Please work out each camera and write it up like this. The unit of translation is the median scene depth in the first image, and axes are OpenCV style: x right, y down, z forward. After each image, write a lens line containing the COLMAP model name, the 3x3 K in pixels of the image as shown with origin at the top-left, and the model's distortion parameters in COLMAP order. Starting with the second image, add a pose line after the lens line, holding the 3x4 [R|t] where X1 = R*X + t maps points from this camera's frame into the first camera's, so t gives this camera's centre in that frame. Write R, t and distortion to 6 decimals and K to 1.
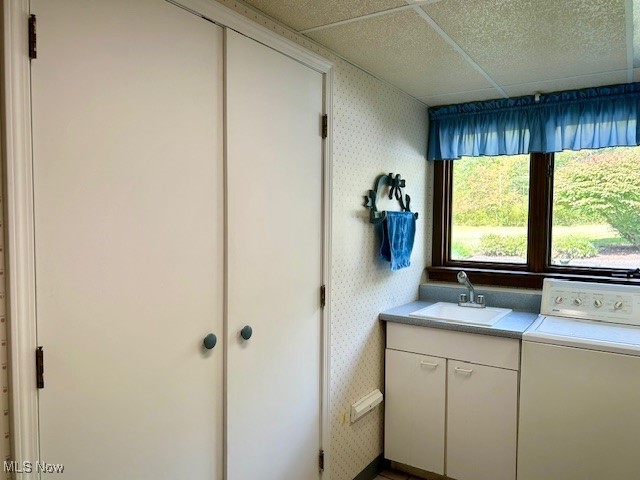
lens RADIAL K [[480.9, 0, 317.4], [0, 480.9, 241.7], [0, 0, 1]] dist [0.015567, -0.007750]
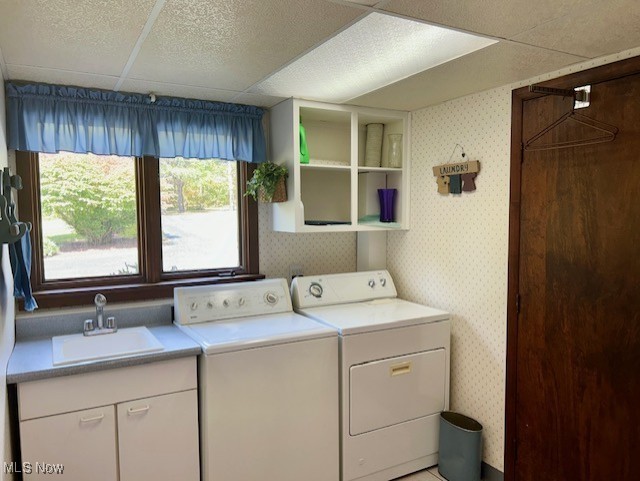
lens RADIAL K [[480.9, 0, 319.6], [0, 480.9, 240.0], [0, 0, 1]] dist [0.015567, -0.007750]
pose [[0.468394, -0.062793, 0.881286, -0.227571], [0.057920, 0.997508, 0.040290, -0.038185], [-0.881619, 0.032173, 0.470863, 0.258896]]
